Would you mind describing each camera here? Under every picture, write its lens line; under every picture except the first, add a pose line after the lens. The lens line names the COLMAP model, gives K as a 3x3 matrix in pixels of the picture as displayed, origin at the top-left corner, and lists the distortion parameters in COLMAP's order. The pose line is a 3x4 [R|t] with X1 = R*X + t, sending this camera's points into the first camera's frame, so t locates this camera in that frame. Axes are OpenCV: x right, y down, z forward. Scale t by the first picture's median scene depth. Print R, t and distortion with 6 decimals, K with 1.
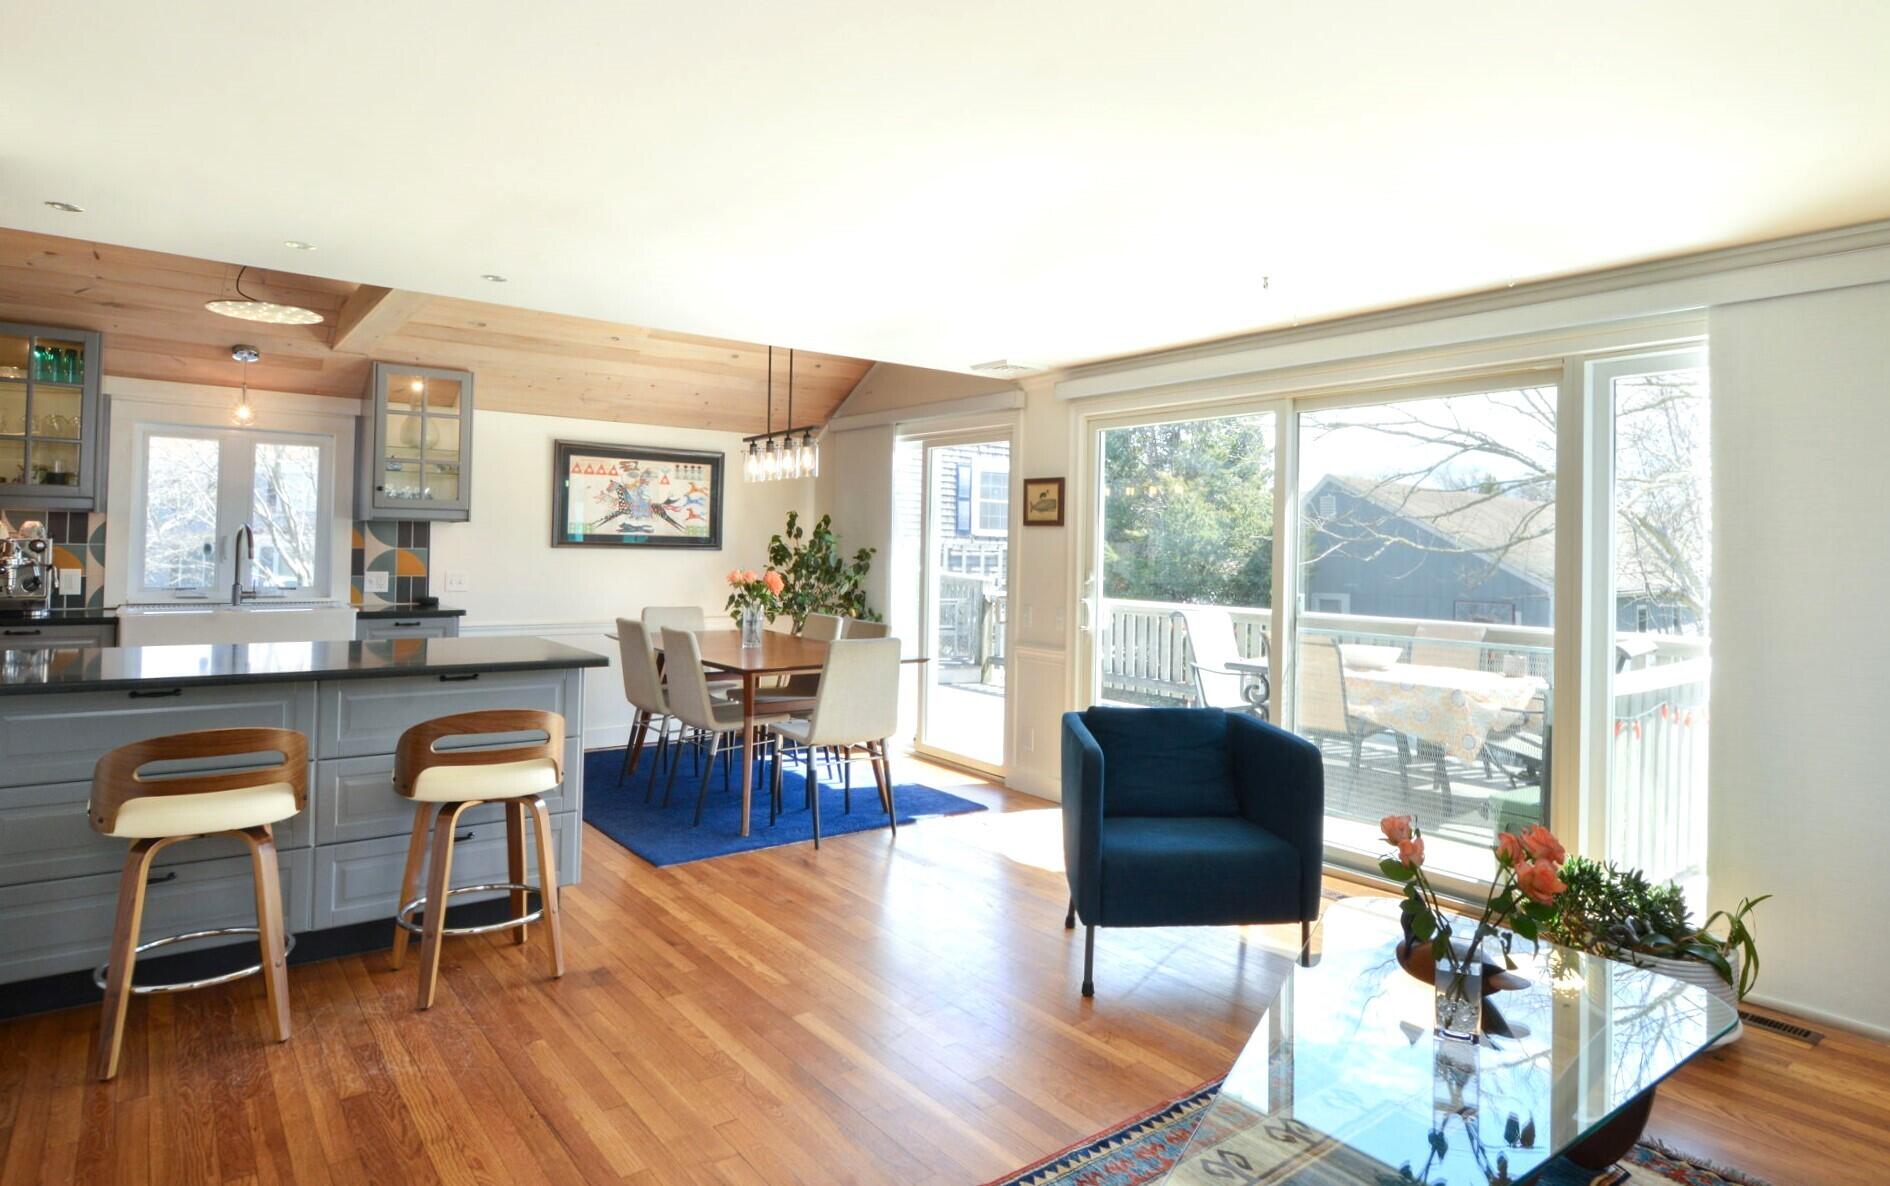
lens RADIAL K [[1033.1, 0, 1005.4], [0, 1033.1, 518.5], [0, 0, 1]] dist [-0.018795, 0.001959]
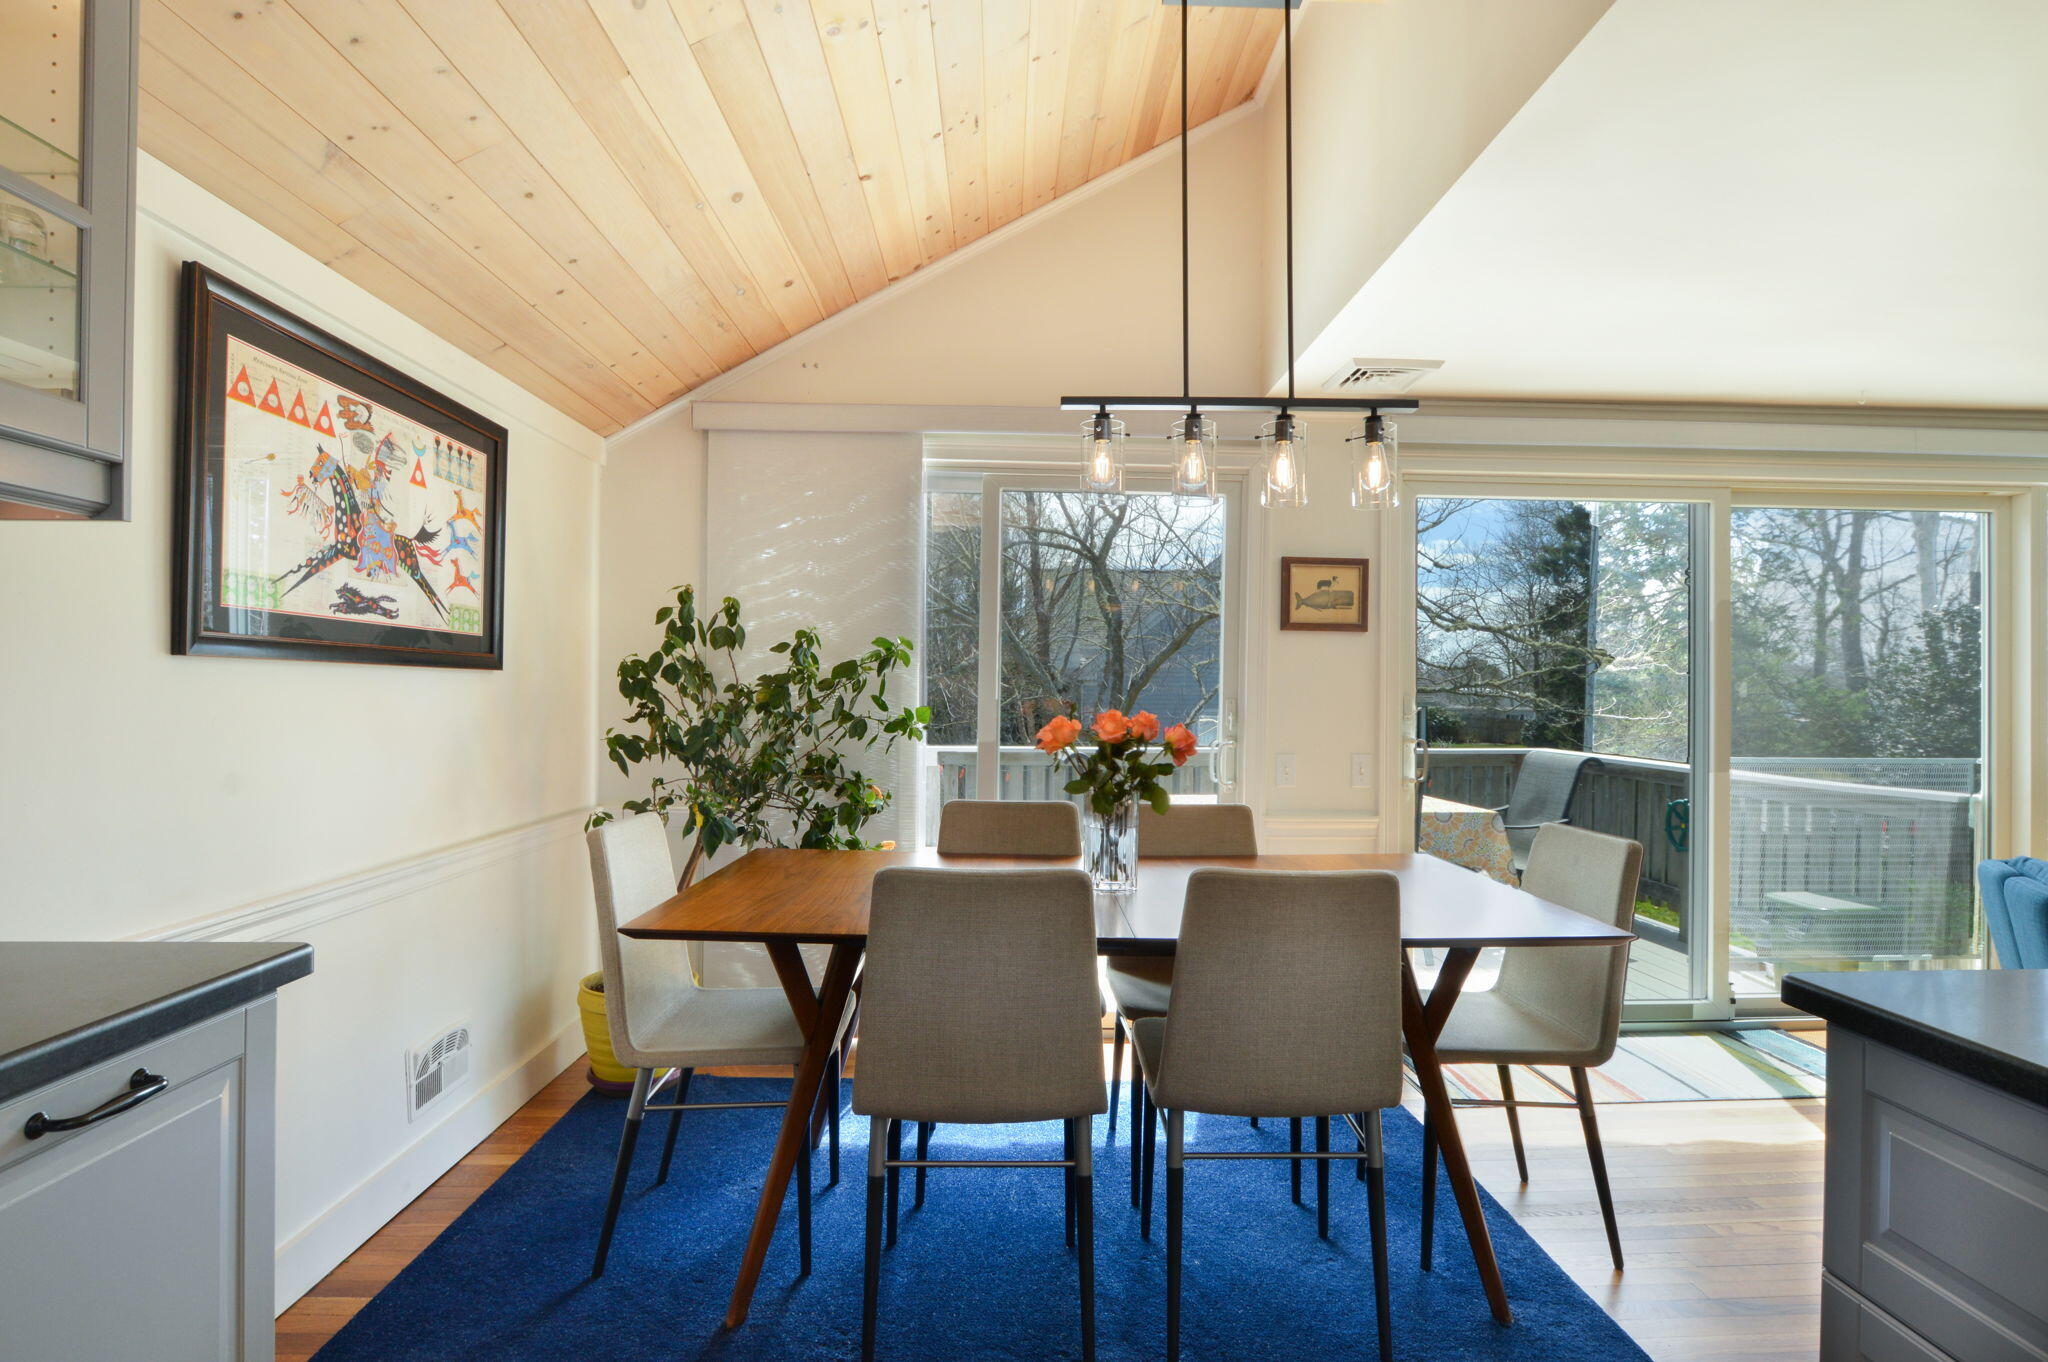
lens RADIAL K [[1017.0, 0, 1031.2], [0, 1017.0, 691.8], [0, 0, 1]] dist [-0.019544, 0.000158]
pose [[0.611503, -0.012626, 0.791141, -0.506977], [-0.019178, 0.999342, 0.030772, 0.025287], [-0.791010, -0.033990, 0.610859, 0.647921]]
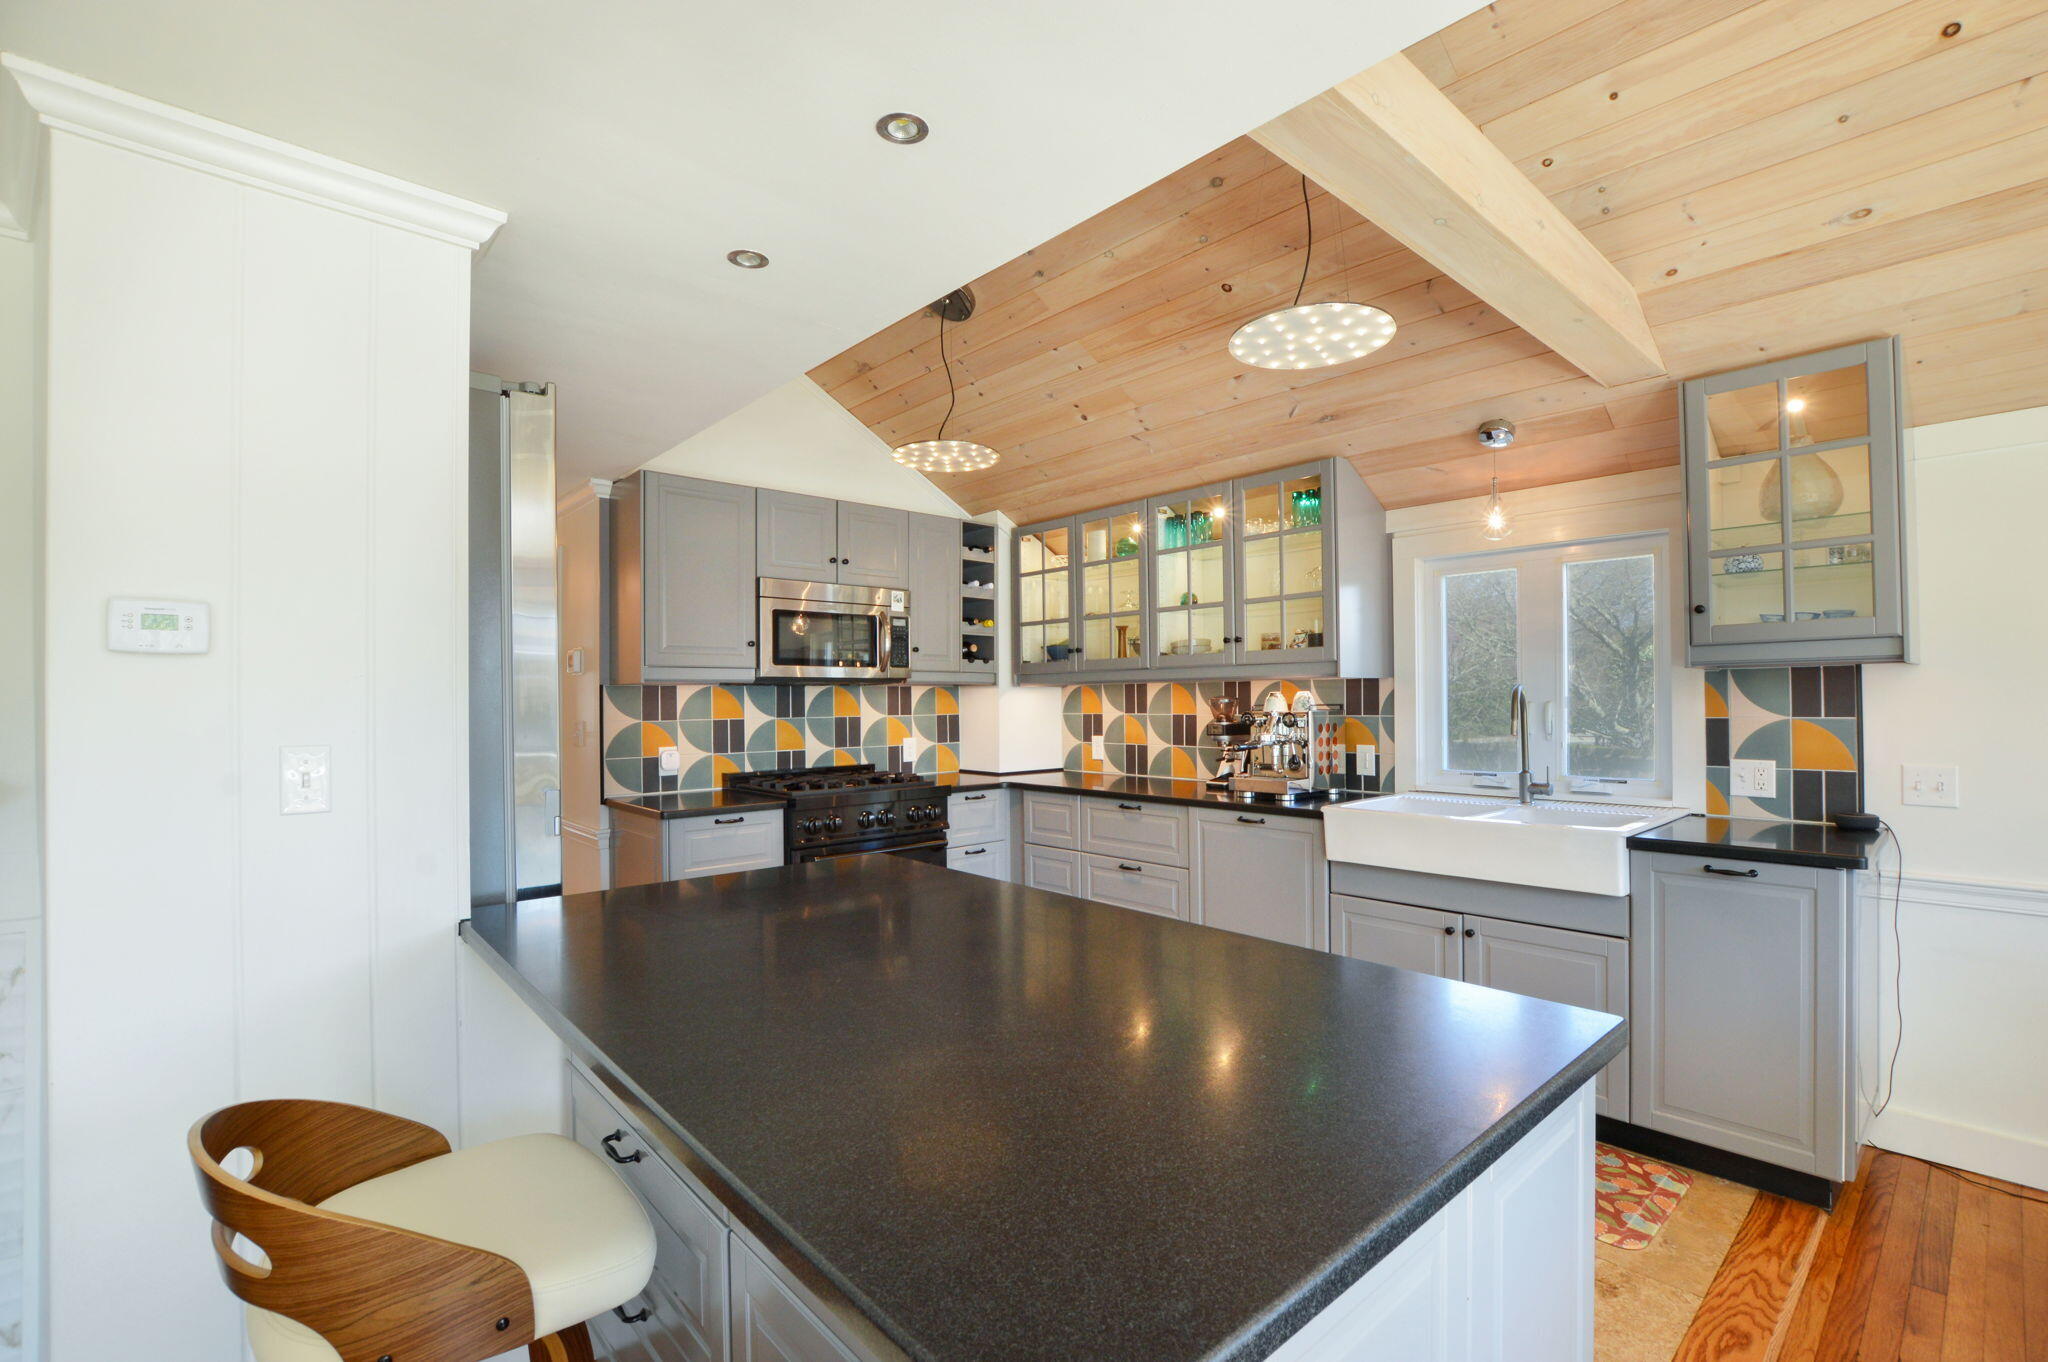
lens RADIAL K [[915.6, 0, 1035.7], [0, 915.6, 696.3], [0, 0, 1]] dist [-0.033158, 0.005383]
pose [[0.050390, -0.022935, -0.998466, -0.129929], [0.040973, 0.998942, -0.020878, 0.010353], [0.997889, -0.039858, 0.051277, 0.526309]]
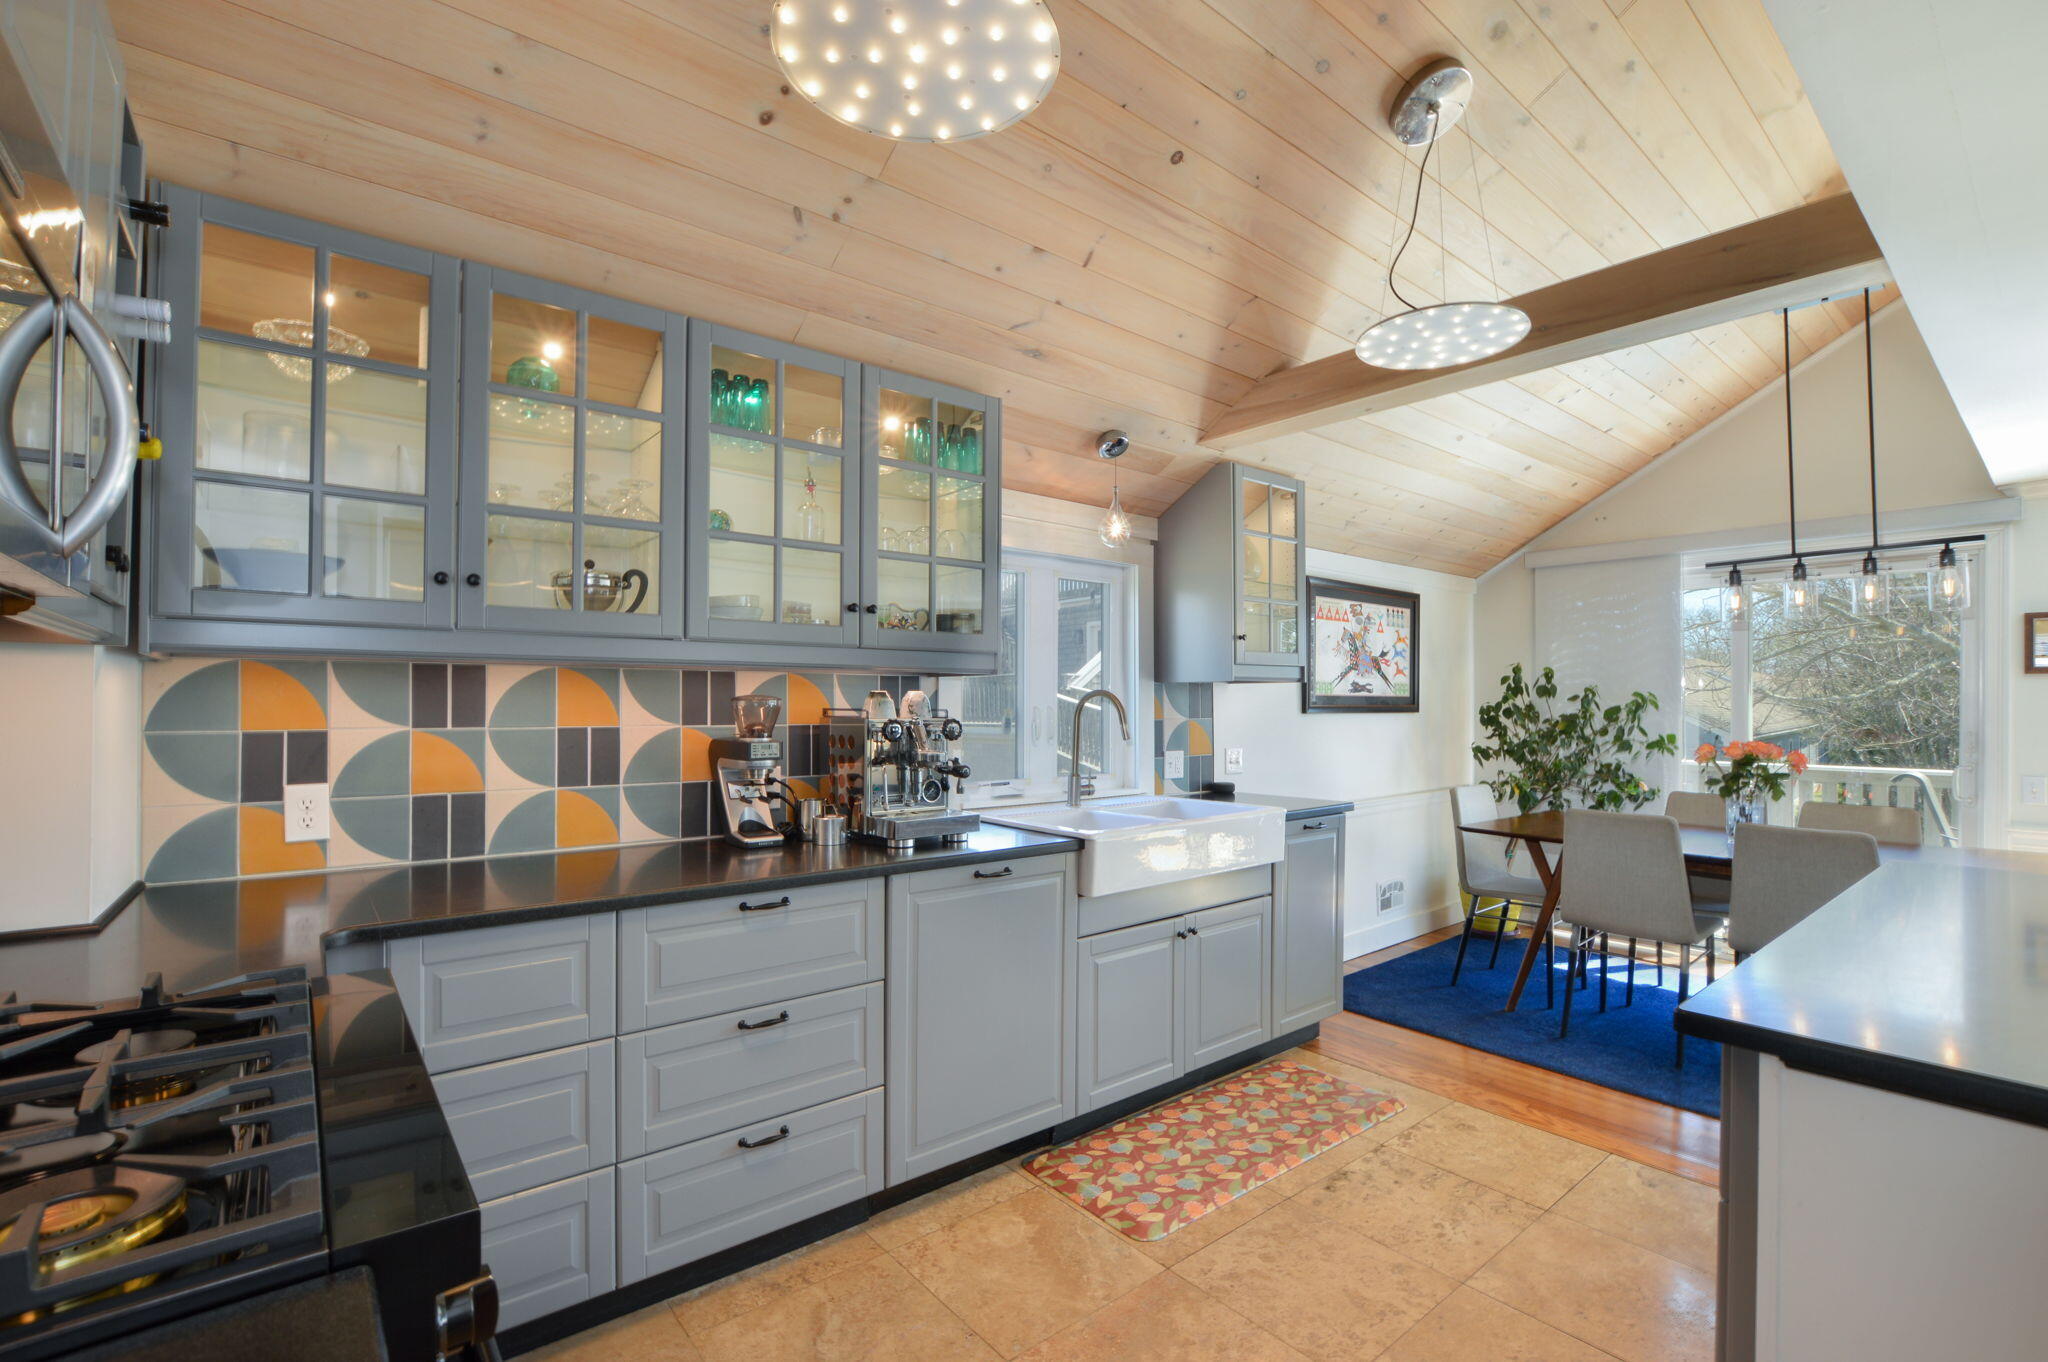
lens RADIAL K [[915.6, 0, 1044.8], [0, 915.6, 696.3], [0, 0, 1]] dist [-0.033158, 0.005383]
pose [[0.999762, -0.016472, 0.014321, -0.640145], [0.016146, 0.999615, 0.022576, -0.003799], [-0.014687, -0.022339, 0.999643, 0.303006]]
